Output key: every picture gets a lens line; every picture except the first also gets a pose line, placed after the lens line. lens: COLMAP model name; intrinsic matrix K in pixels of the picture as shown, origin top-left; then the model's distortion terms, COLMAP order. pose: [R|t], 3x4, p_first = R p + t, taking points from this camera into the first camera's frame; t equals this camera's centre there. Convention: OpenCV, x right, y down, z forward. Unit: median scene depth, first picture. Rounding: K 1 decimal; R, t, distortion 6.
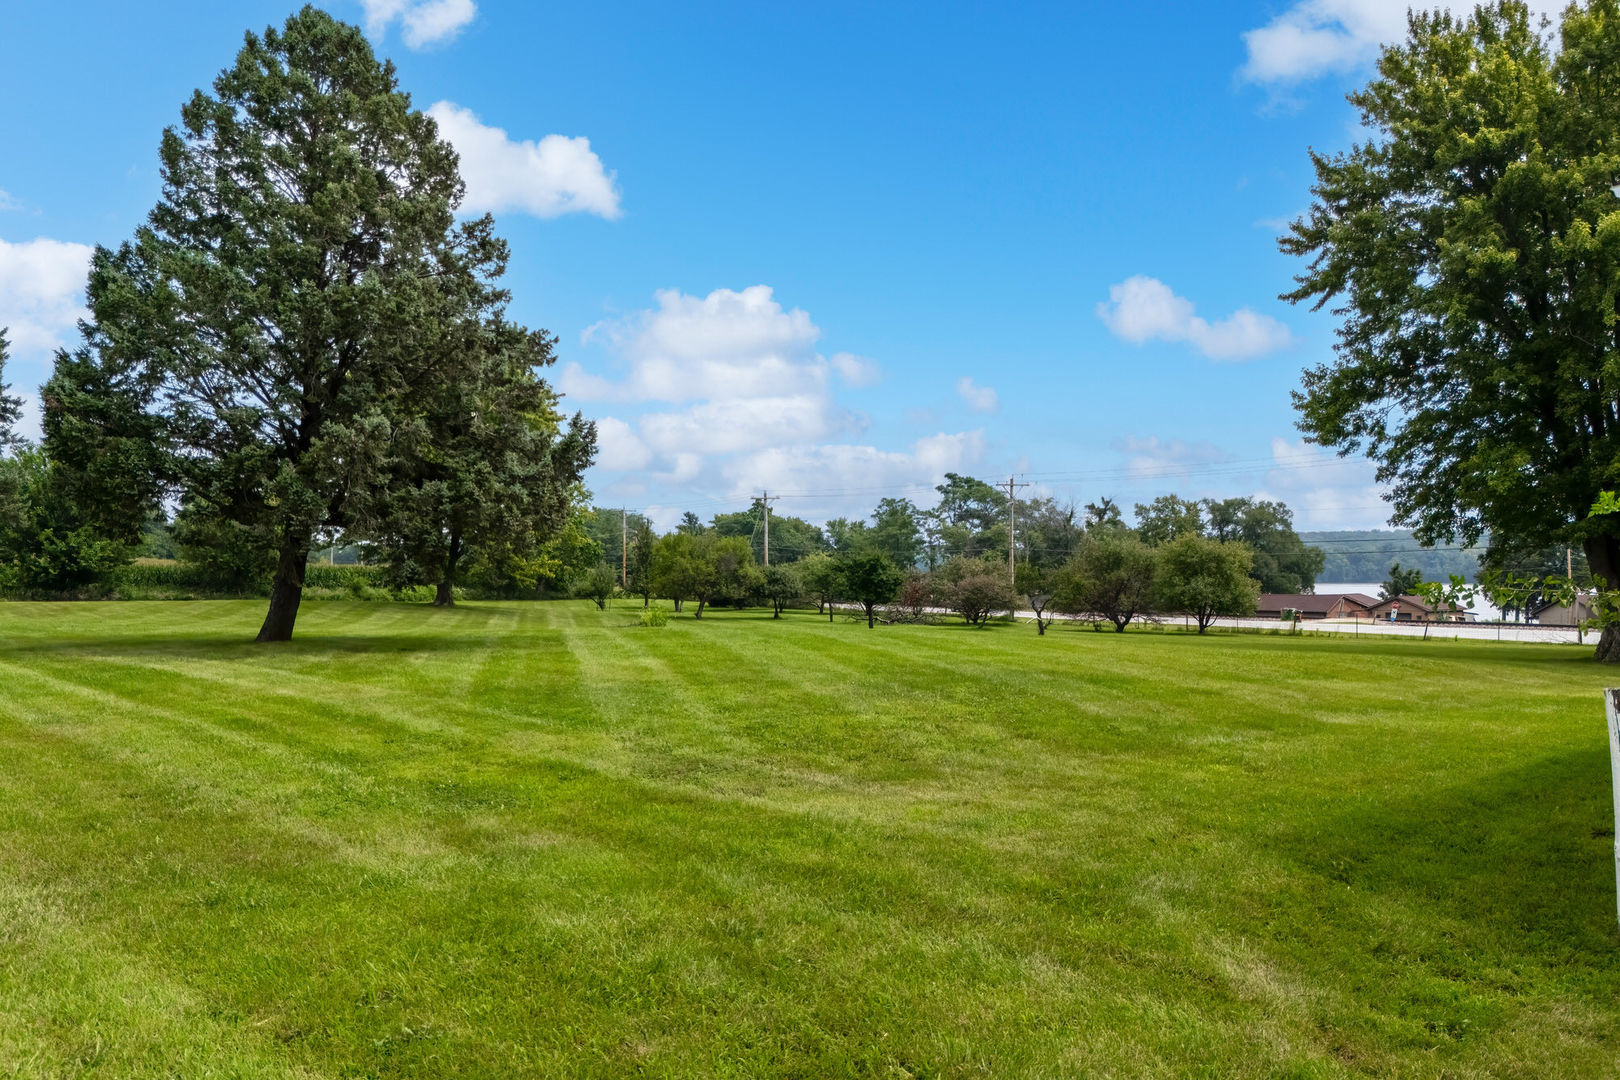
lens RADIAL K [[1185.8, 0, 814.1], [0, 1185.8, 544.3], [0, 0, 1]] dist [0.000642, 0.005755]
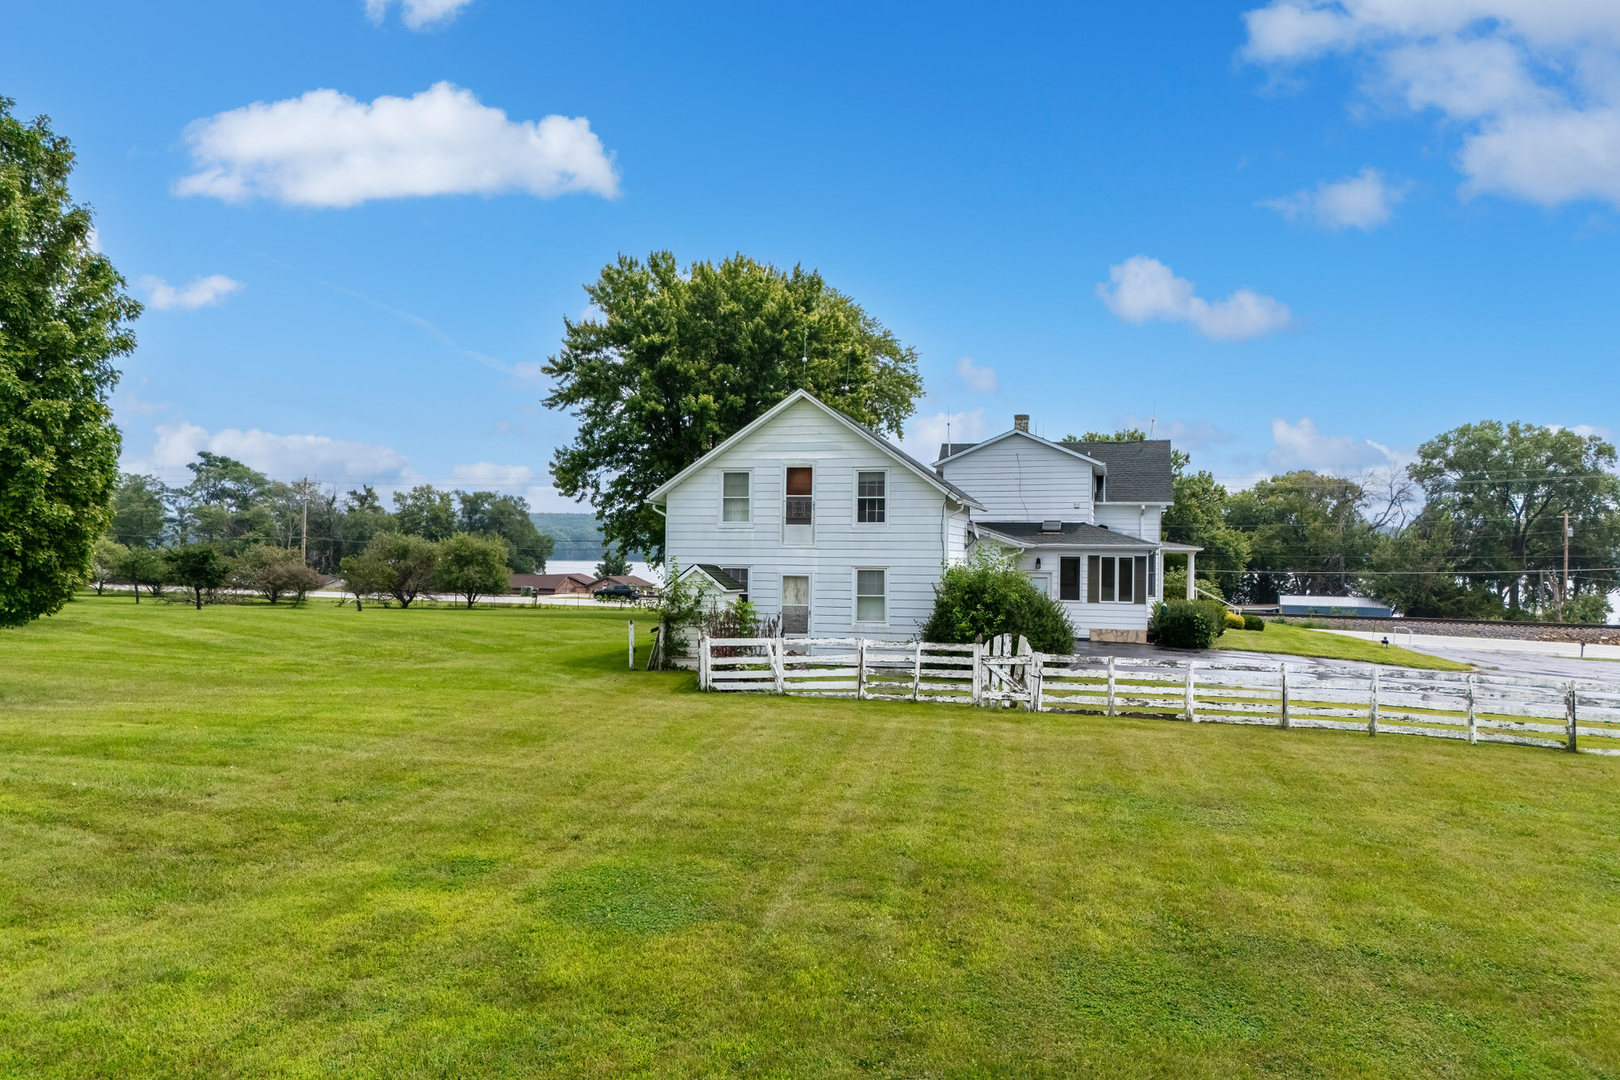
lens RADIAL K [[1185.8, 0, 812.0], [0, 1185.8, 543.6], [0, 0, 1]] dist [0.000642, 0.005755]
pose [[0.810783, 0.014550, 0.585167, -0.120492], [-0.027037, 0.999555, 0.012607, -0.020482], [-0.584723, -0.026042, 0.810815, -0.253722]]
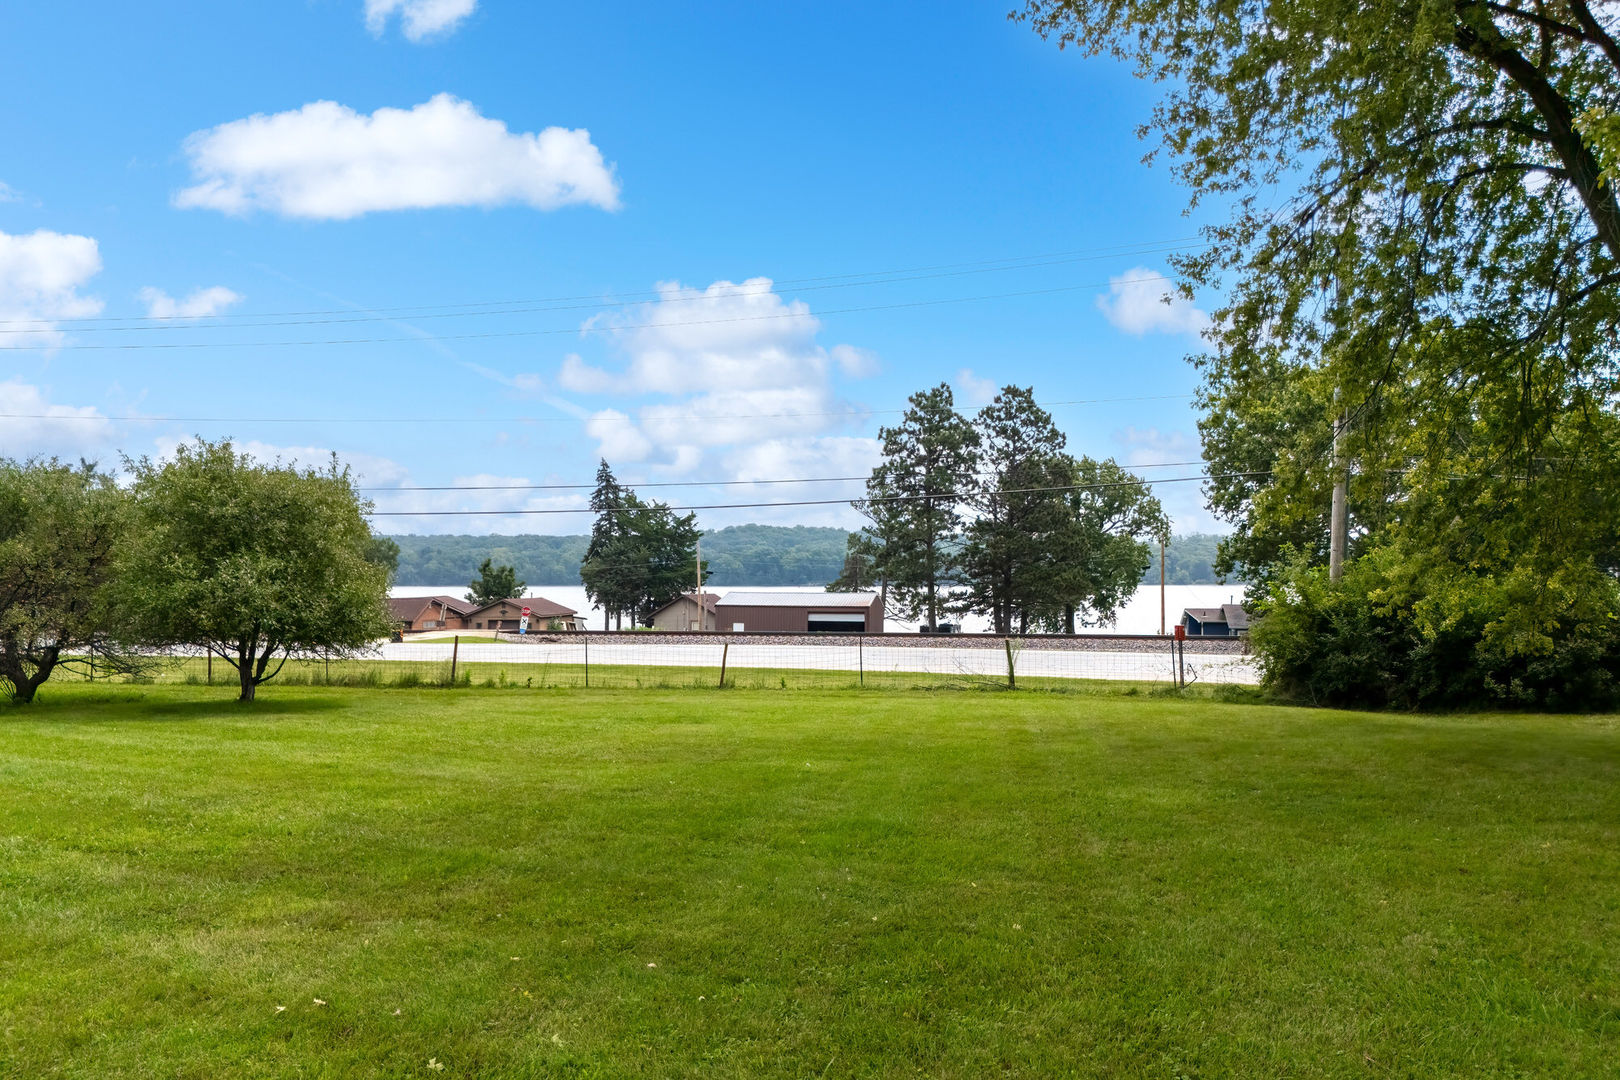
lens RADIAL K [[1185.8, 0, 806.6], [0, 1185.8, 545.3], [0, 0, 1]] dist [0.000642, 0.005755]
pose [[0.712924, 0.017522, 0.701023, 0.155860], [-0.015338, 0.999838, -0.009393, 0.020790], [-0.701074, -0.004056, 0.713077, 0.501958]]
